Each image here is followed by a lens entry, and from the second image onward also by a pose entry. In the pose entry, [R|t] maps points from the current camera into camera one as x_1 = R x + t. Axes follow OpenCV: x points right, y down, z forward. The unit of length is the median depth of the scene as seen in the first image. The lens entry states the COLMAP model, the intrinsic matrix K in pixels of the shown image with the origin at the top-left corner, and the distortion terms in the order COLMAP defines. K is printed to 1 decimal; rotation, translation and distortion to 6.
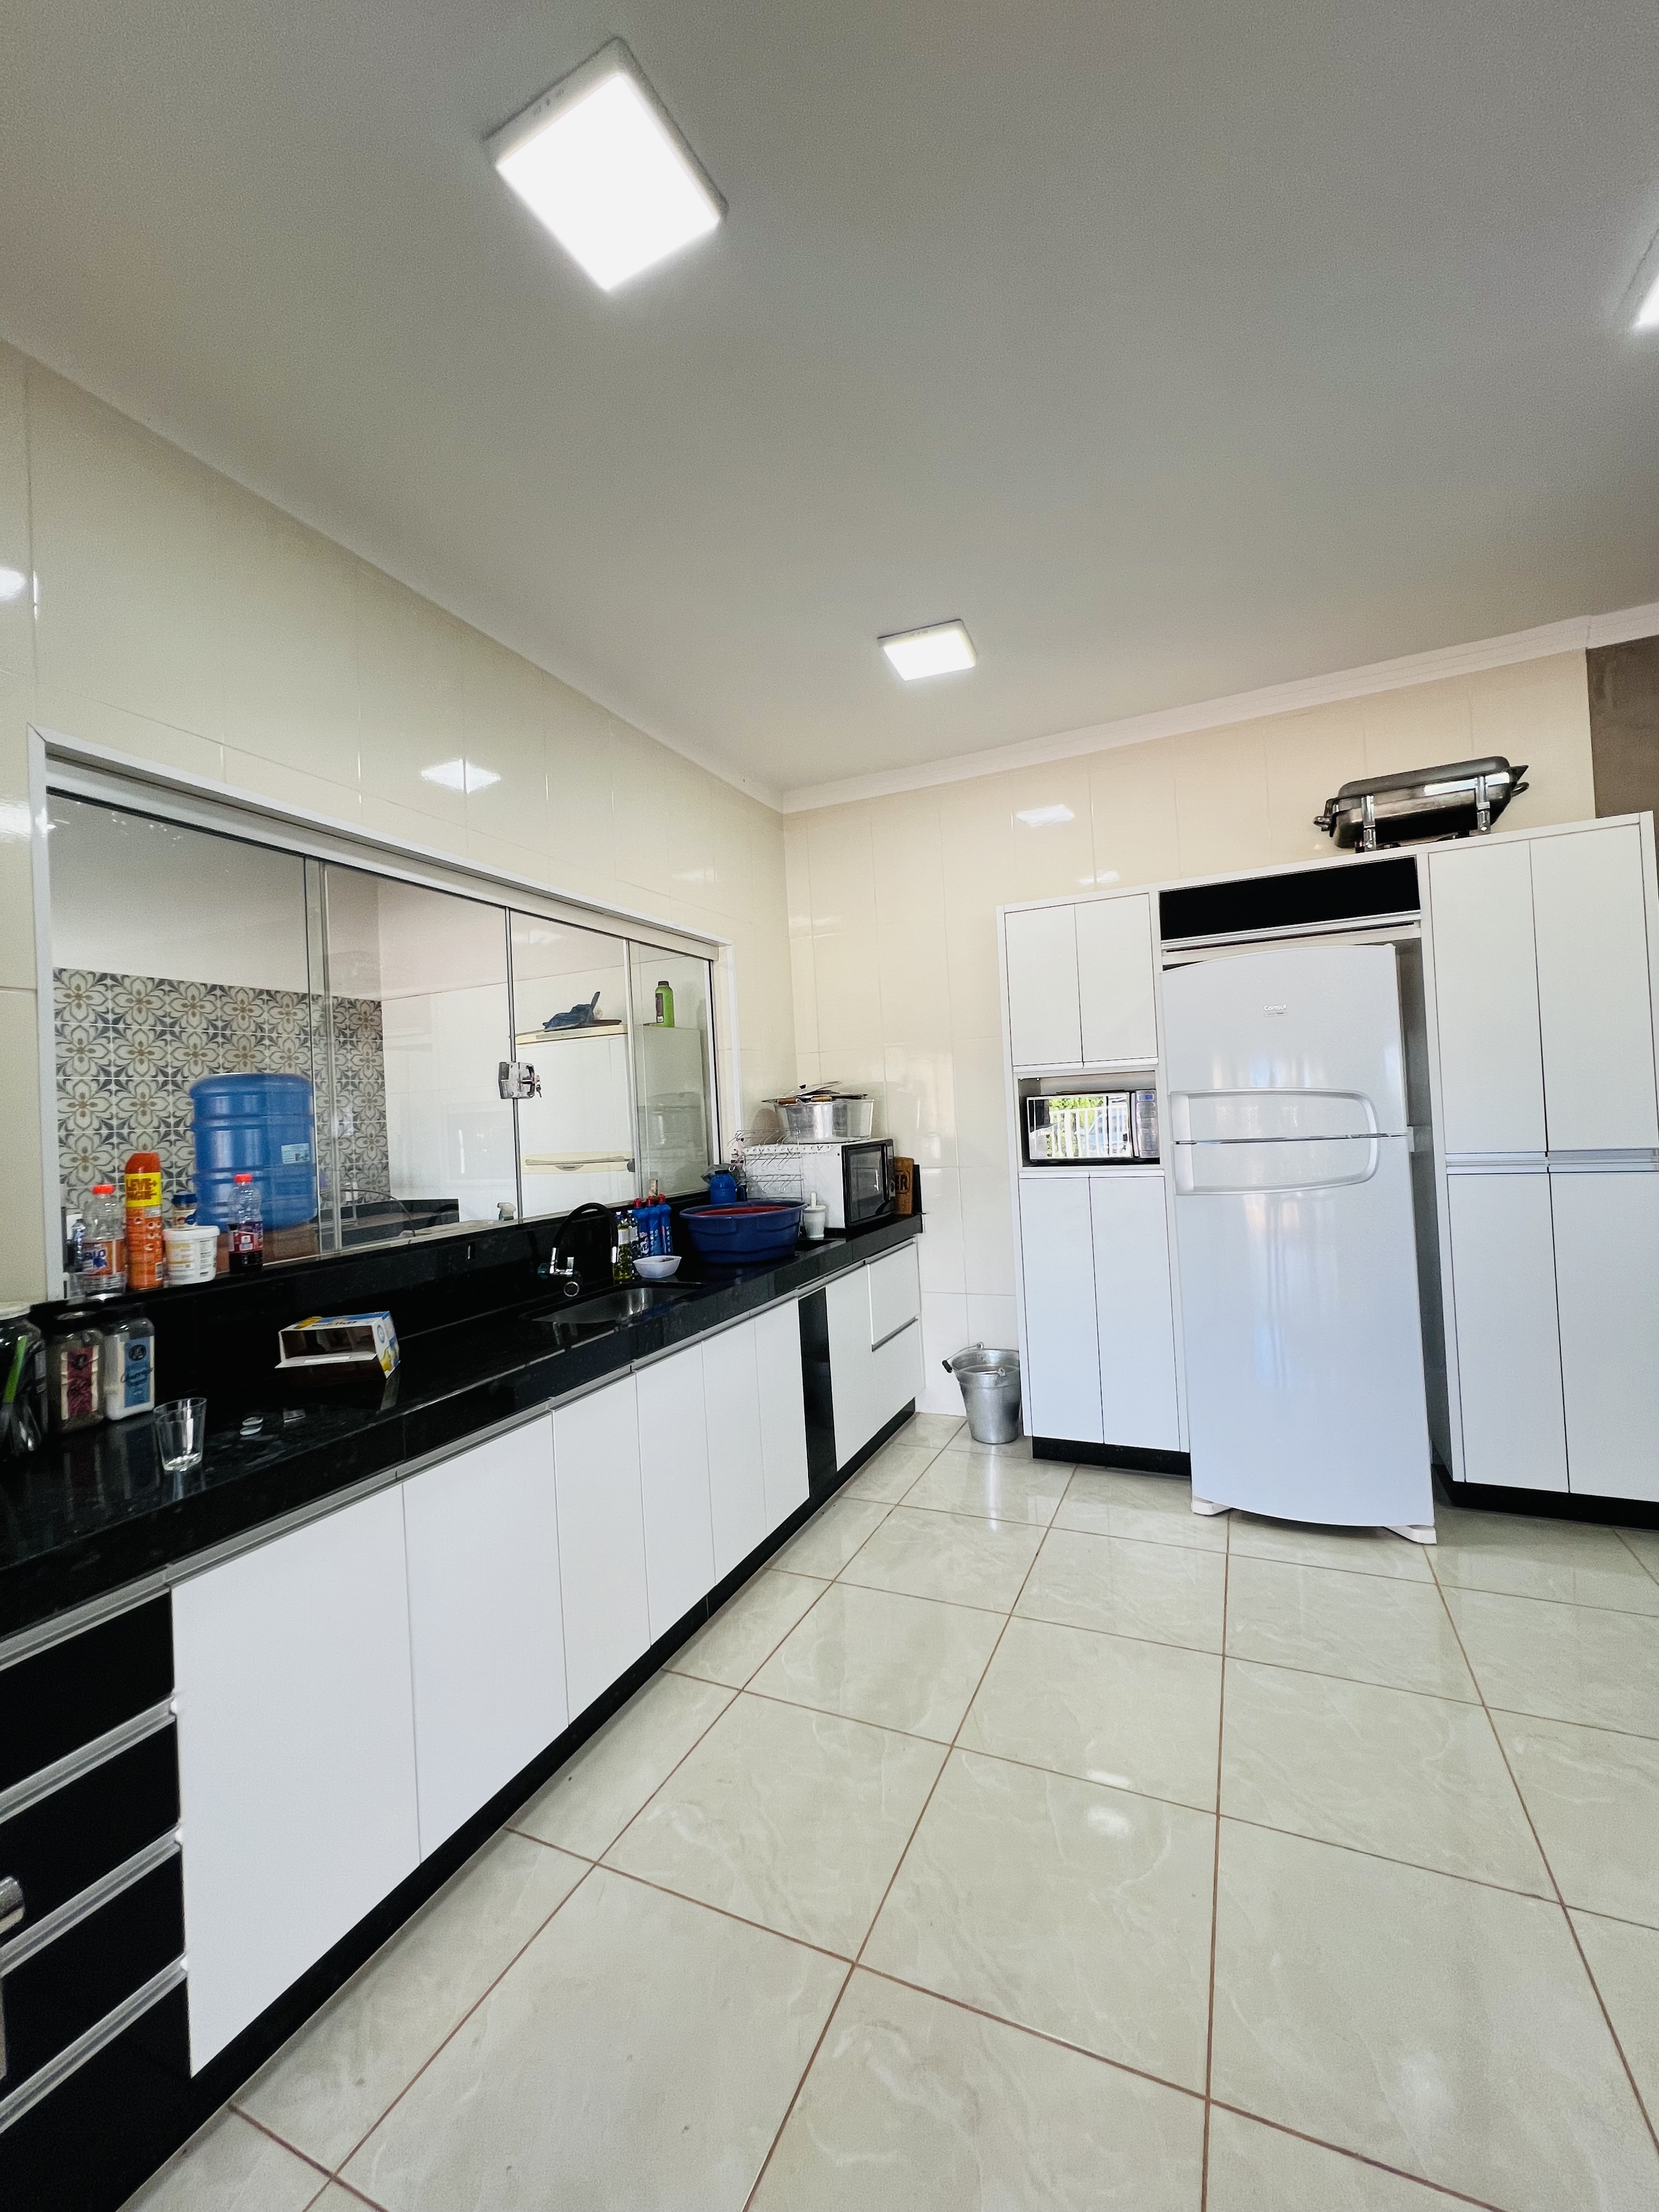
lens RADIAL K [[869.1, 0, 829.5], [0, 869.1, 1106.0], [0, 0, 1]] dist [0.014330, 0.000130]
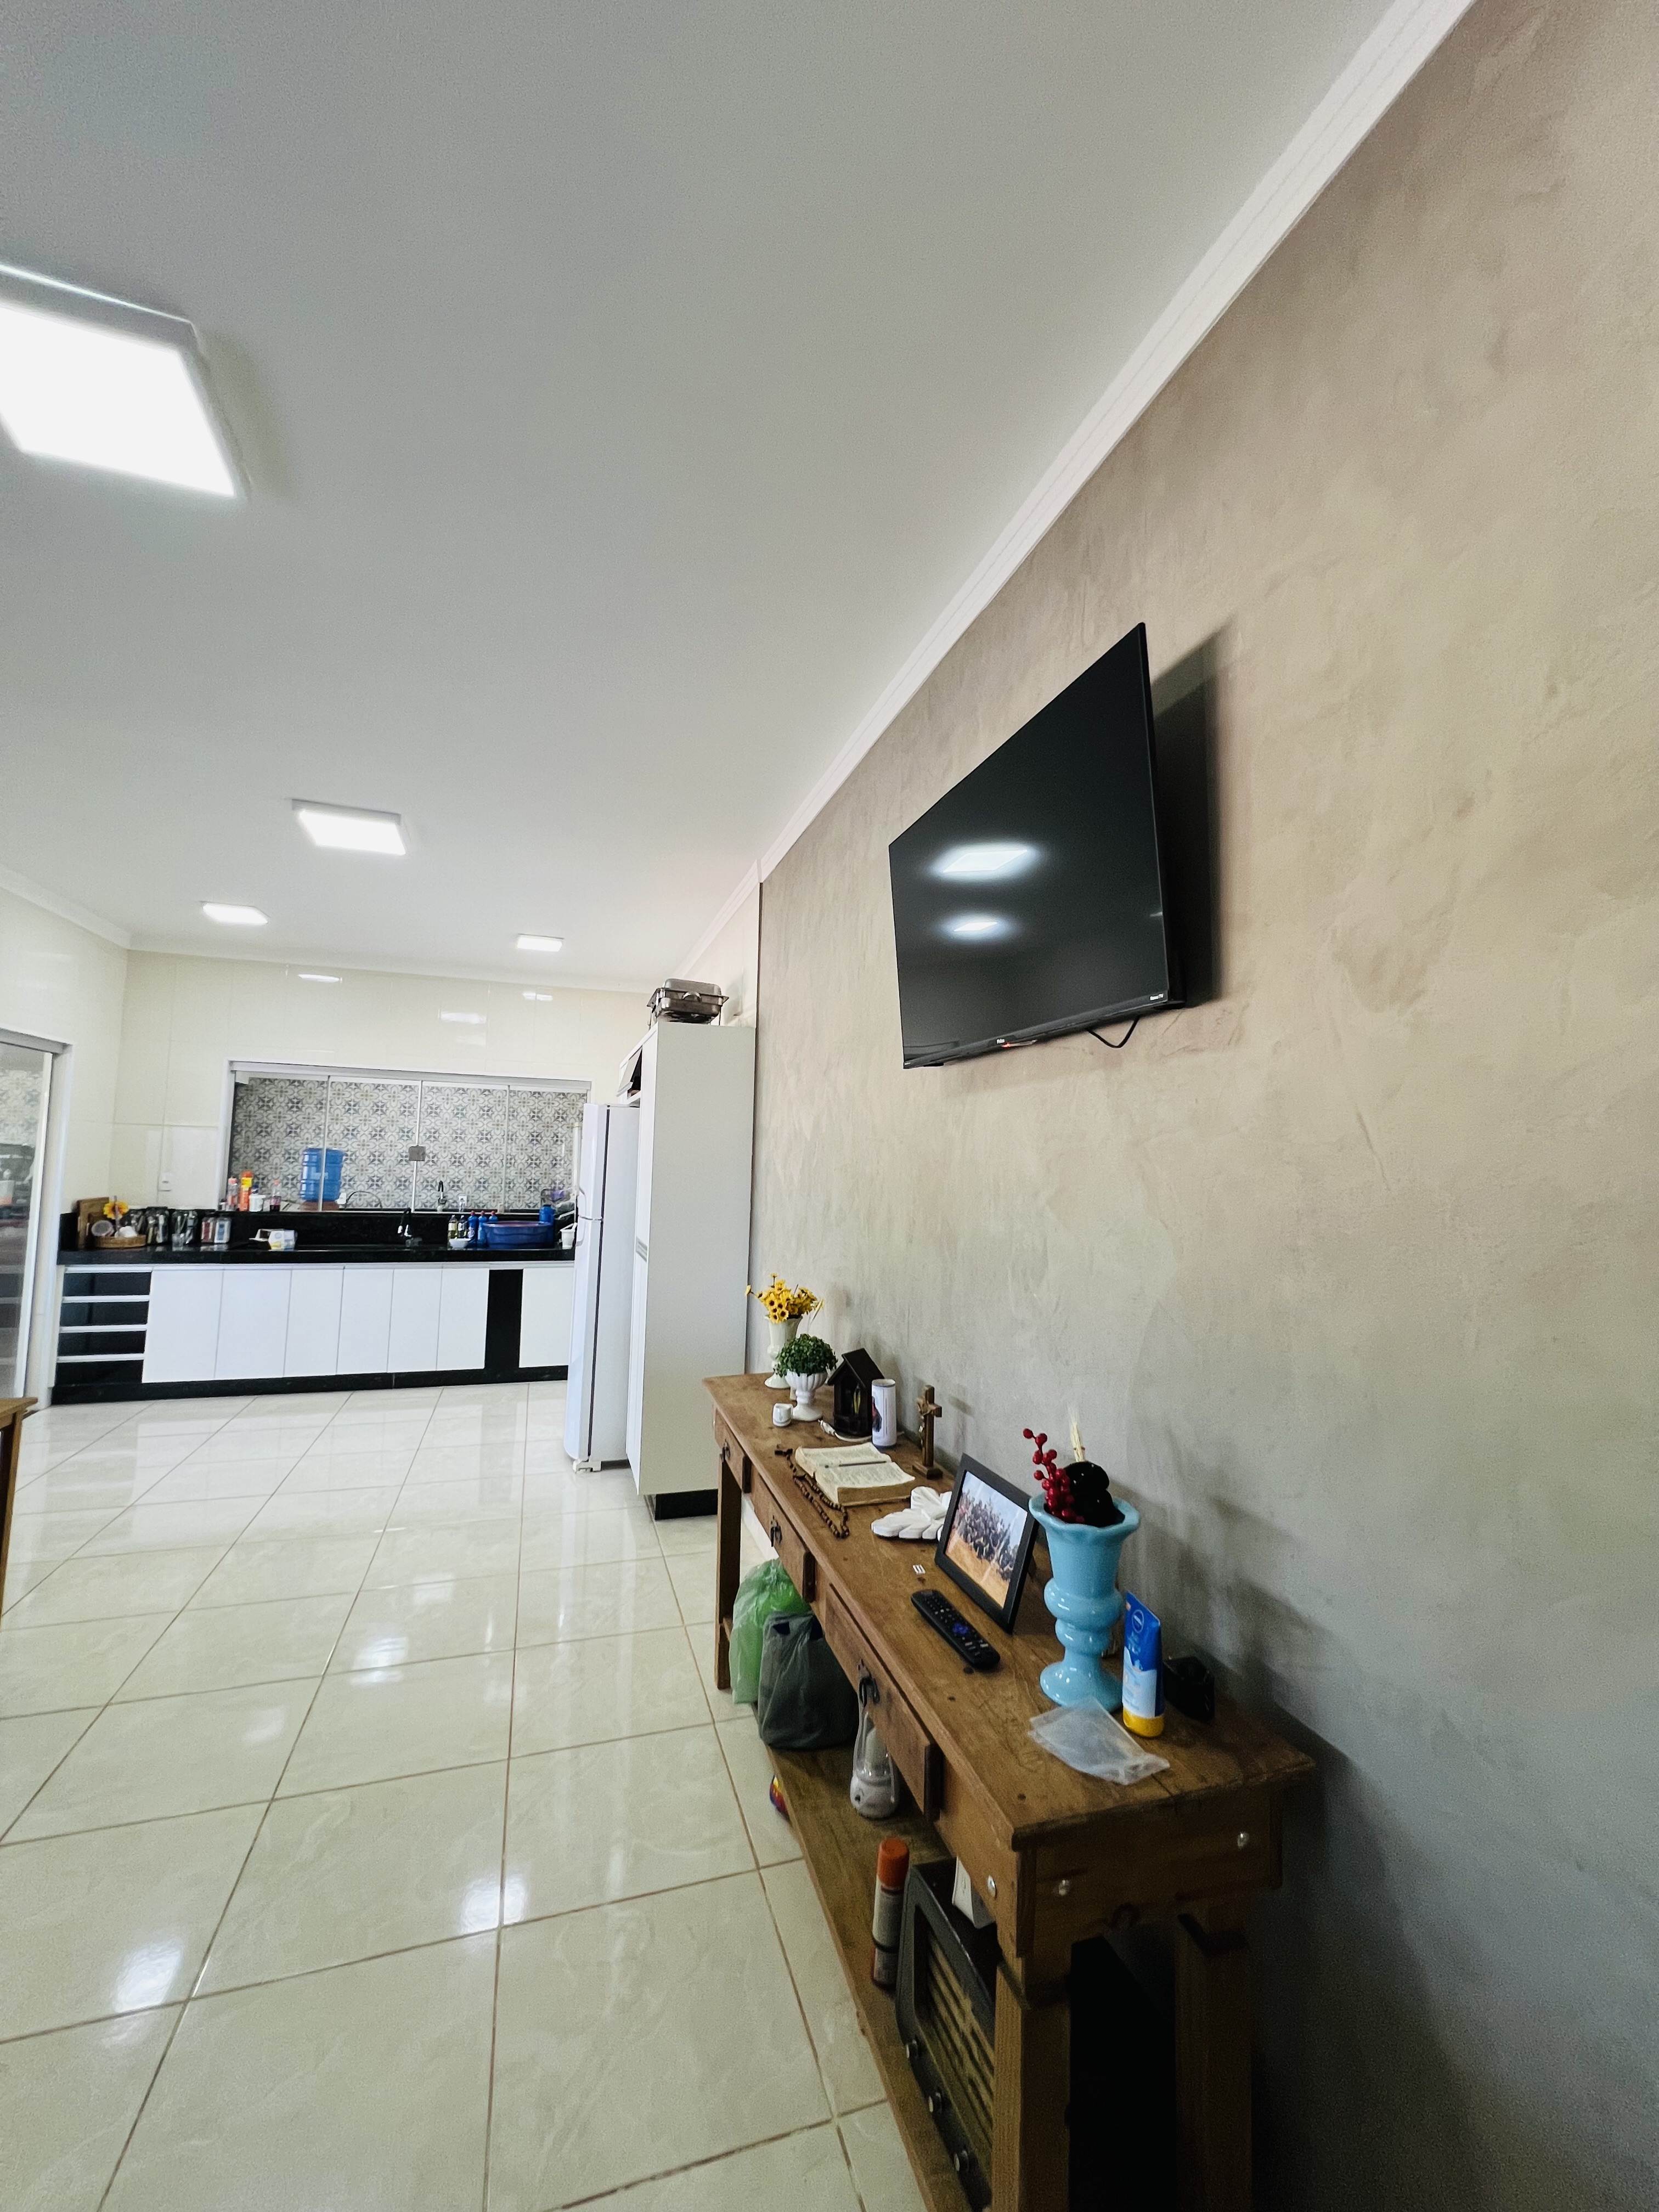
lens RADIAL K [[884.8, 0, 829.5], [0, 884.8, 1106.0], [0, 0, 1]] dist [0.015556, 0.006753]
pose [[0.680368, 0.020334, -0.732589, 2.234995], [-0.059248, 0.997869, -0.027326, -0.158007], [0.730472, 0.061996, 0.680123, 0.185835]]
